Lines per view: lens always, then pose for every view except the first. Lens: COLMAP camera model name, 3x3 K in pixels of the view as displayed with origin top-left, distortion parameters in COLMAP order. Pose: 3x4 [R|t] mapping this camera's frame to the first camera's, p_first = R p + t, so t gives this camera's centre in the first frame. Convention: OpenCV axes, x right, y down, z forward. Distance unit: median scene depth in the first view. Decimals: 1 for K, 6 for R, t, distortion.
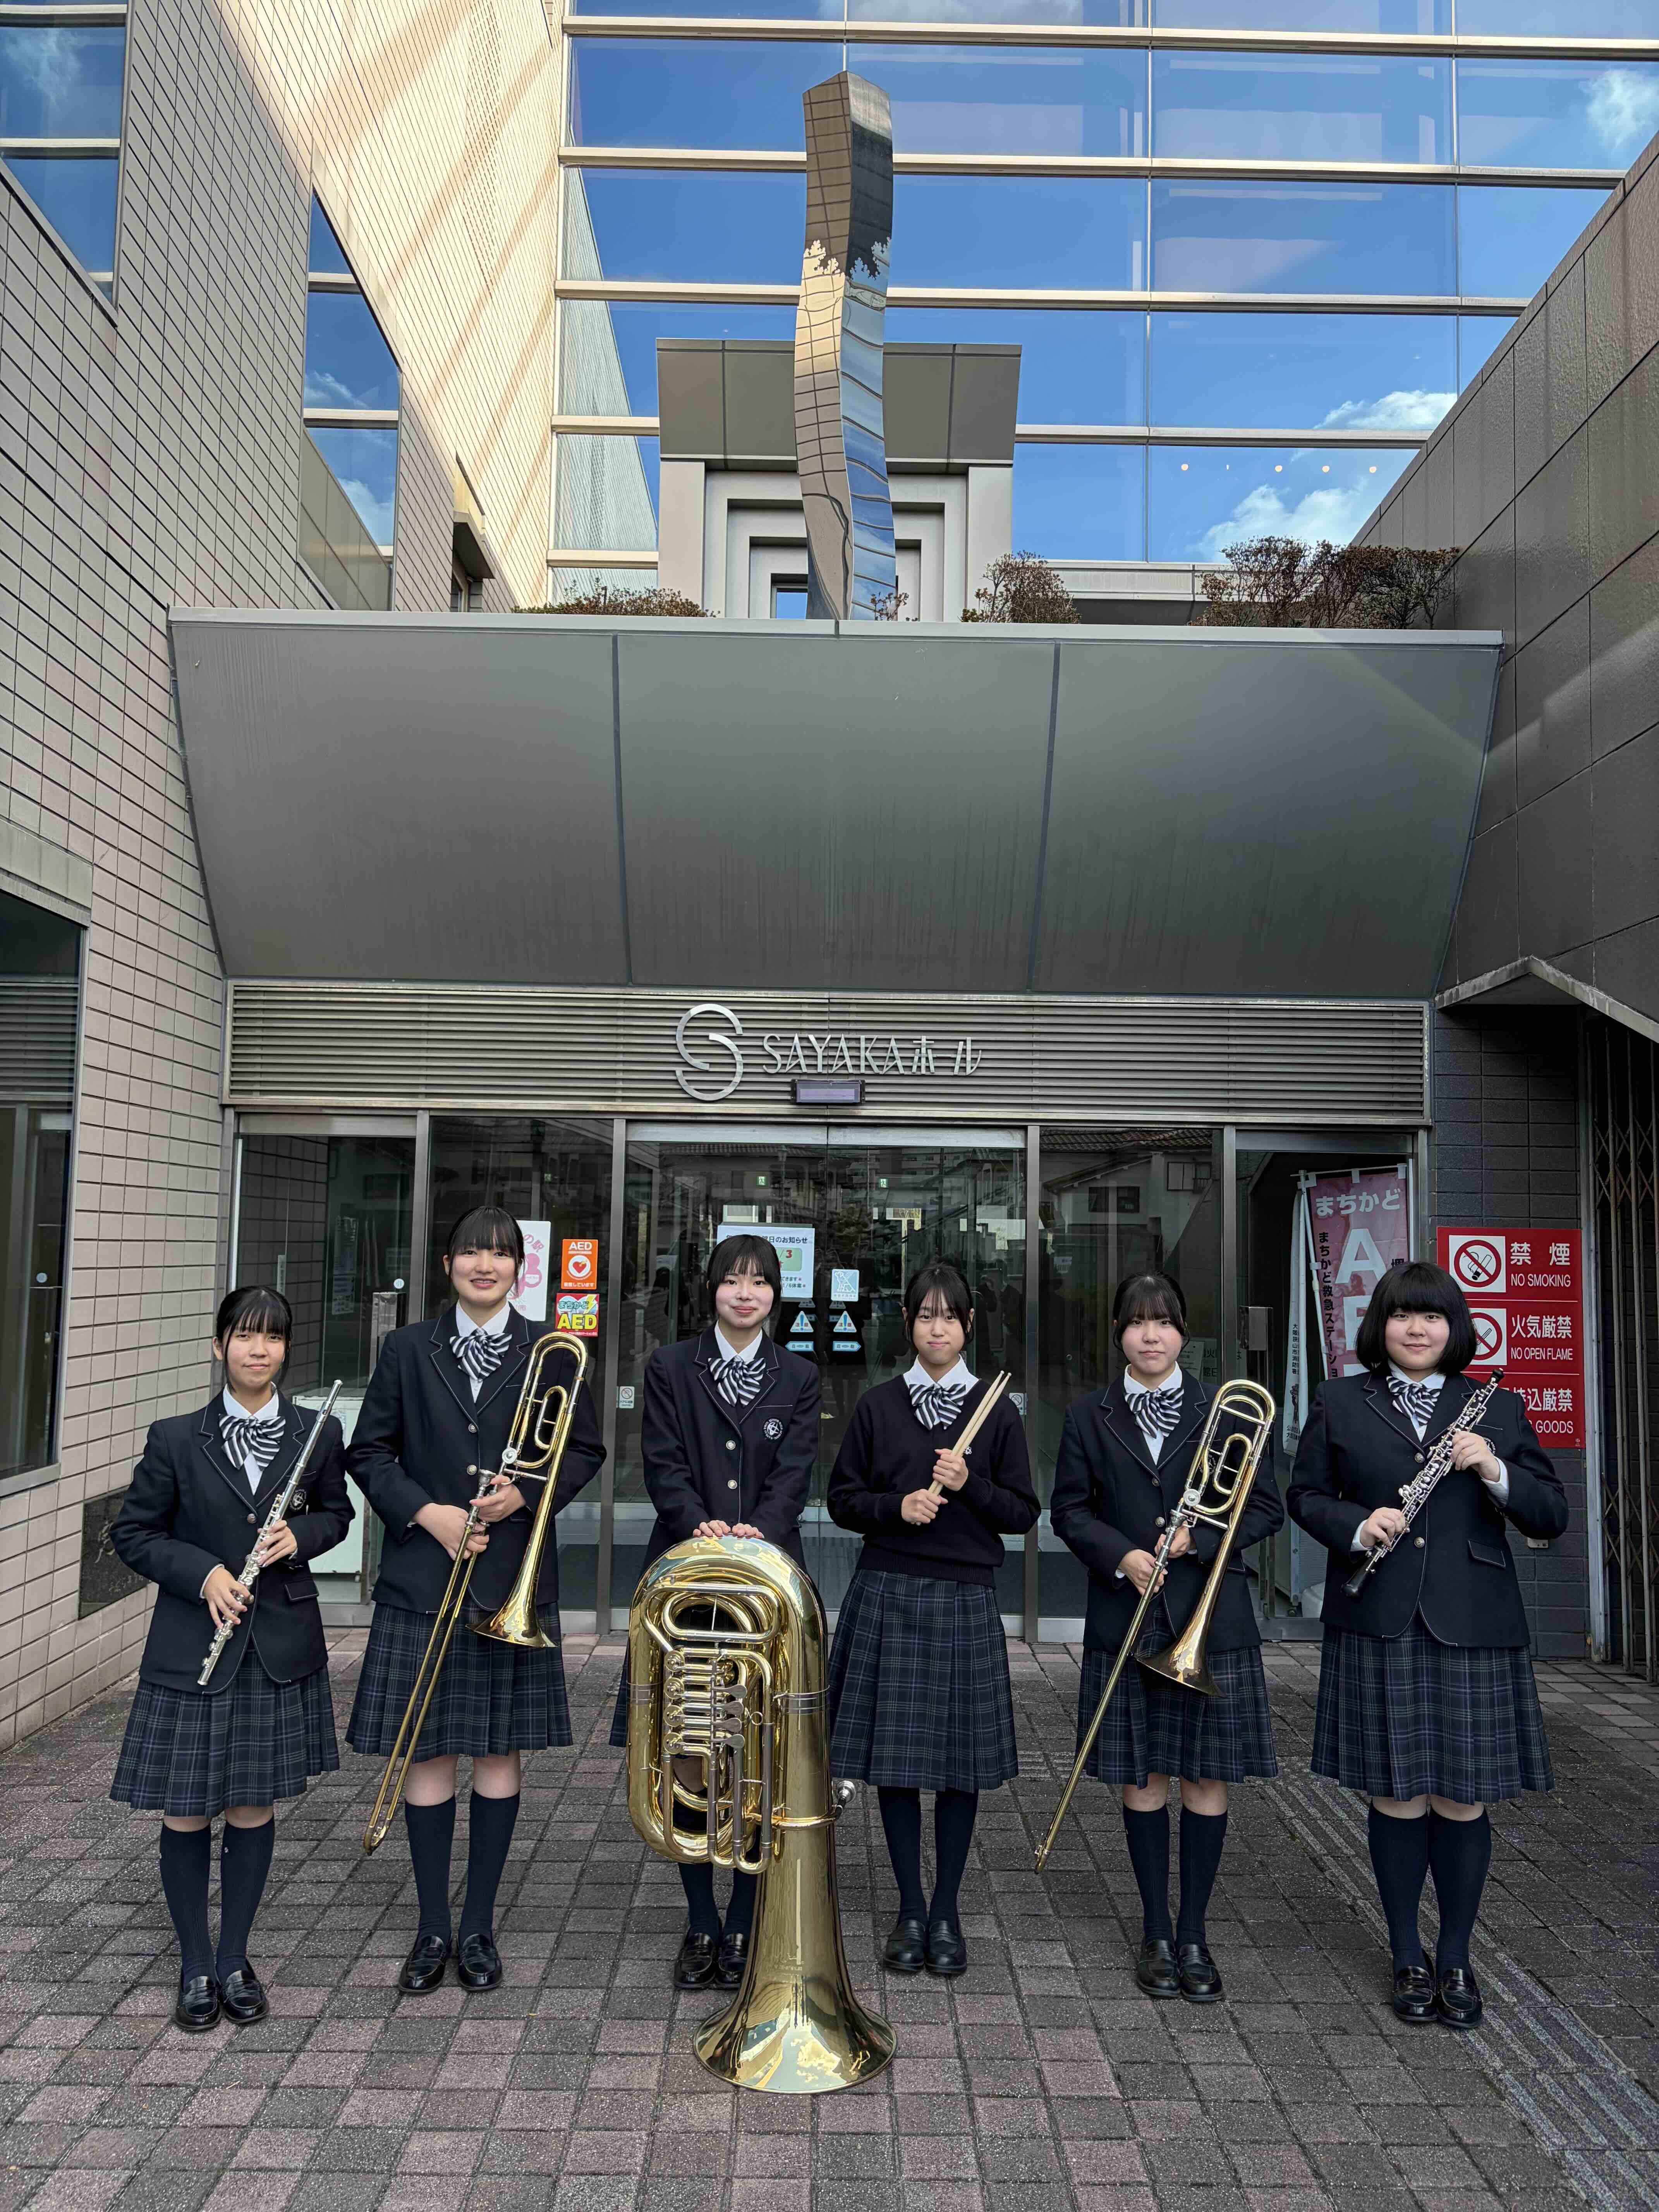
lens RADIAL K [[1675.5, 0, 828.3], [0, 1675.5, 1114.3], [0, 0, 1]] dist [0.052477, -0.012365]
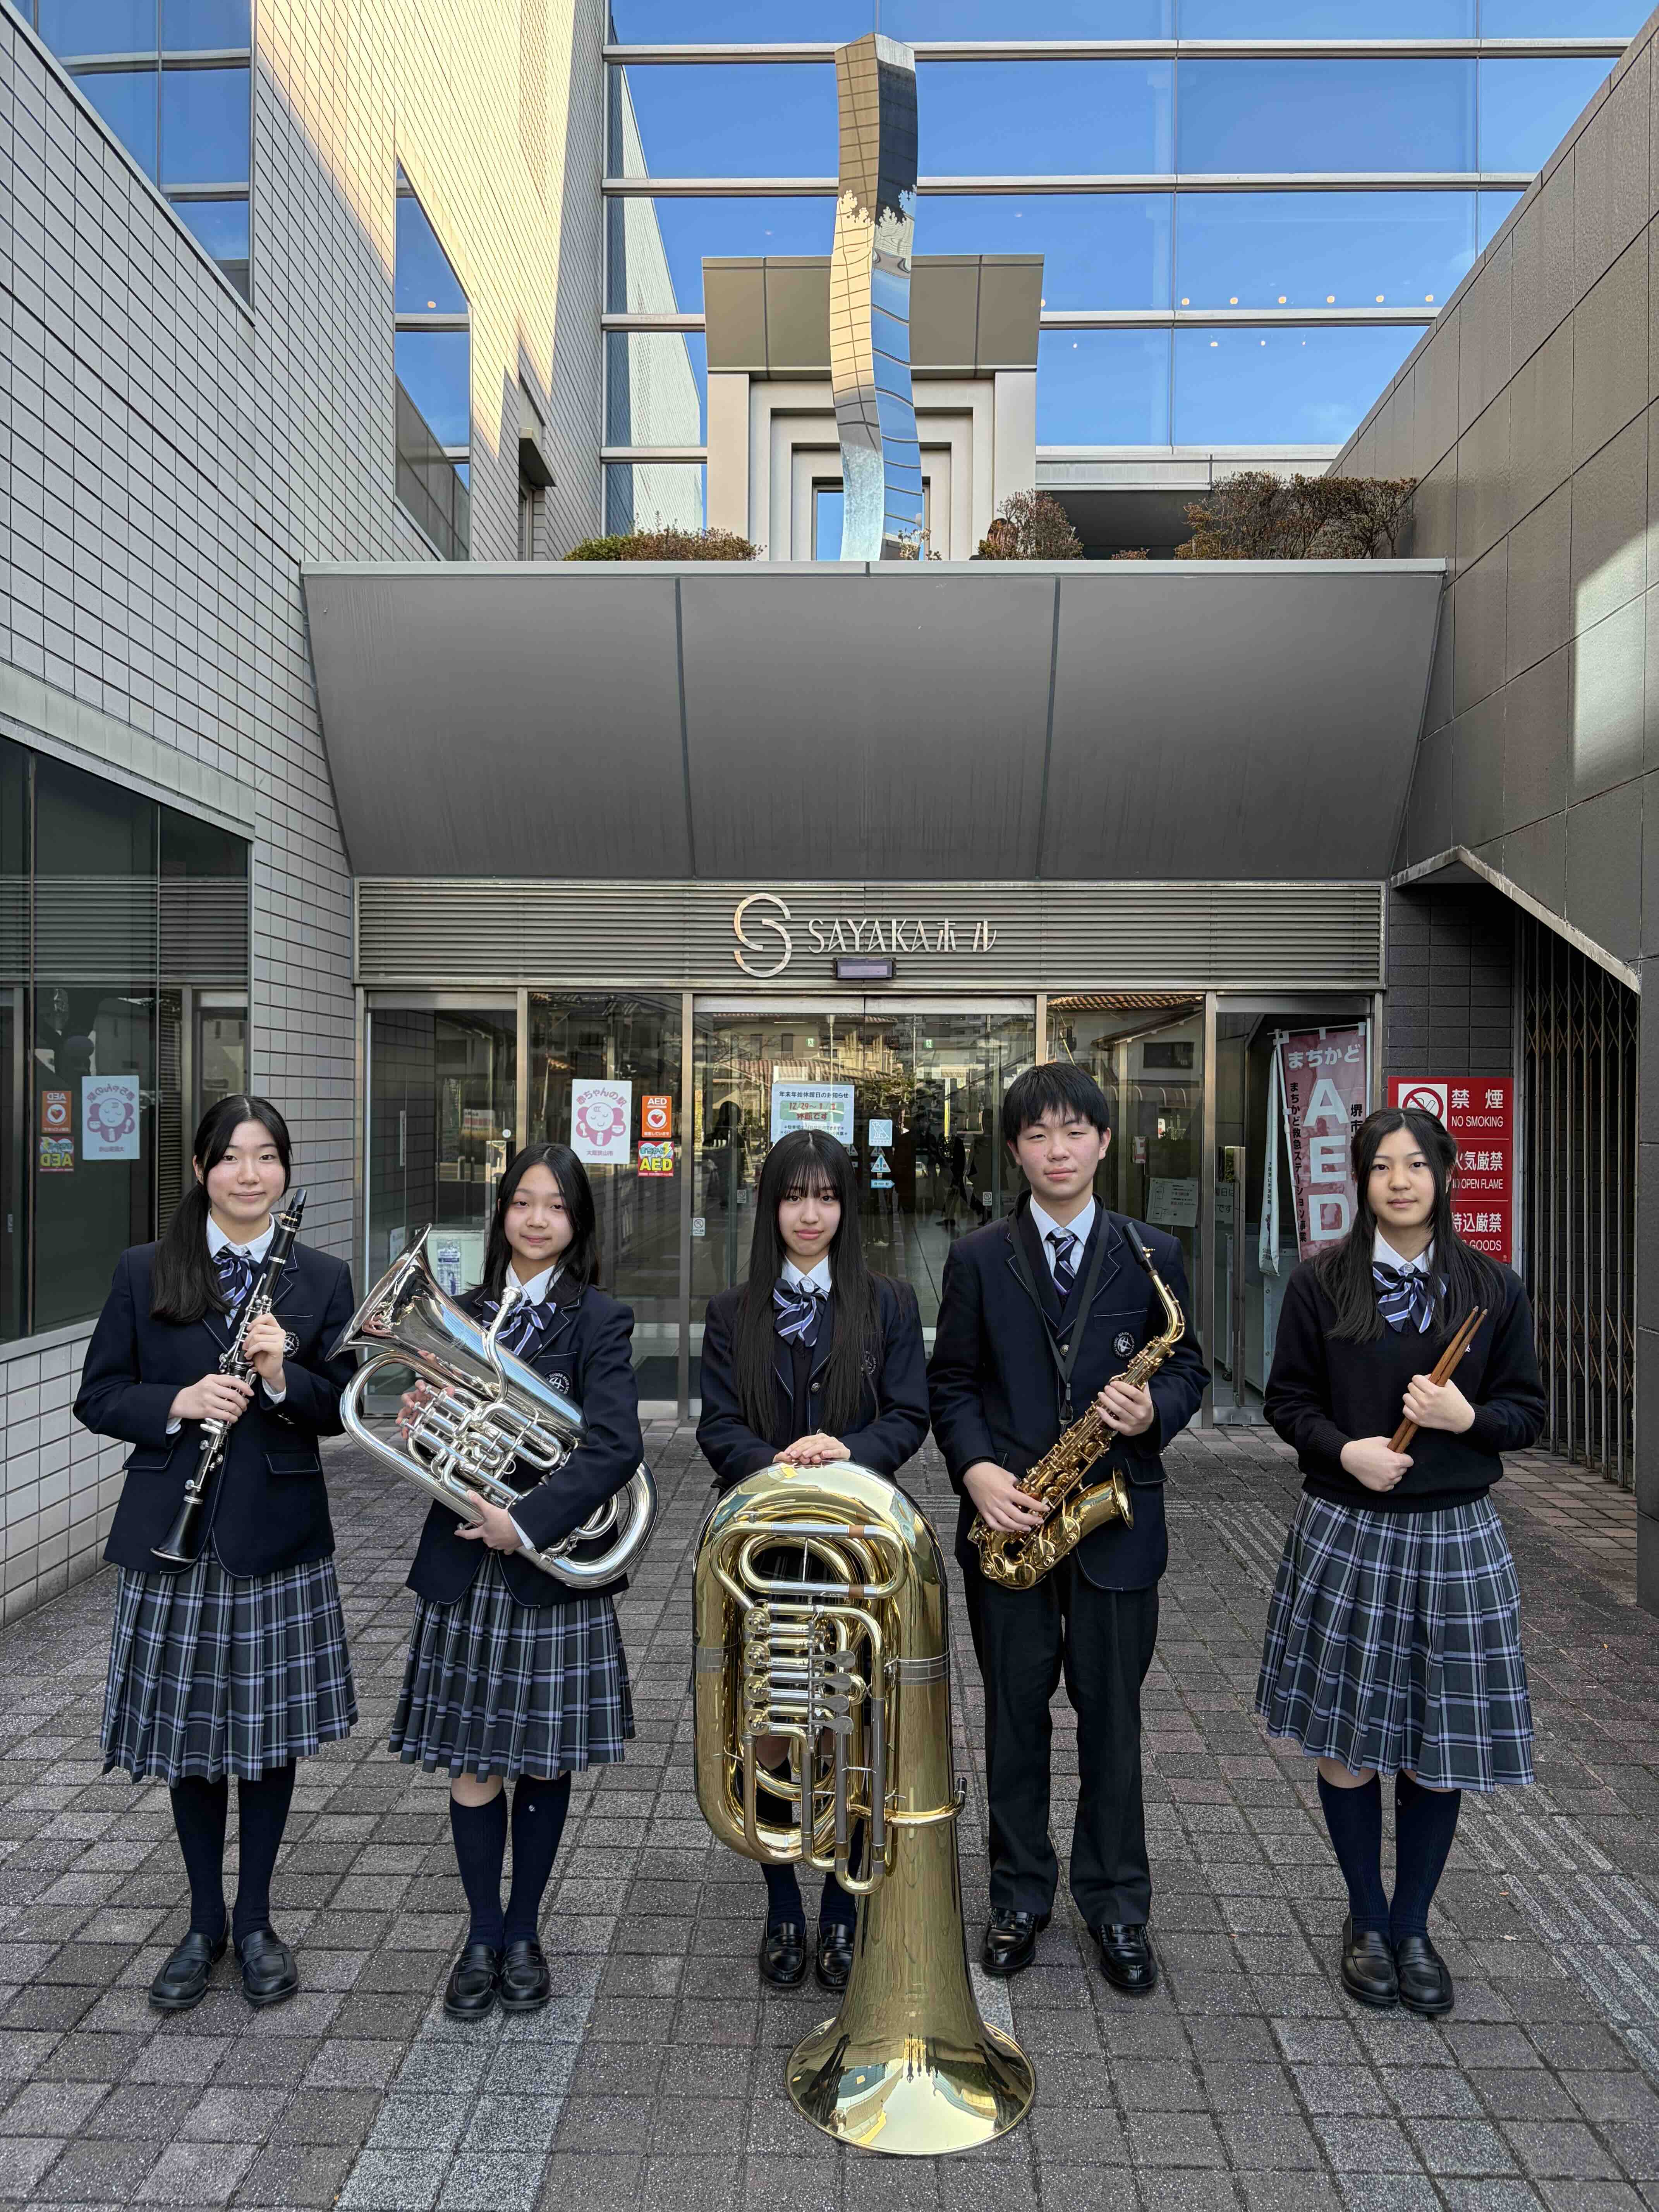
lens RADIAL K [[1675.5, 0, 824.4], [0, 1675.5, 1112.2], [0, 0, 1]] dist [0.052477, -0.012365]
pose [[0.999423, -0.009429, -0.032646, 0.009015], [0.012085, 0.996546, 0.082161, -0.009312], [0.031759, -0.082508, 0.996084, -0.174828]]
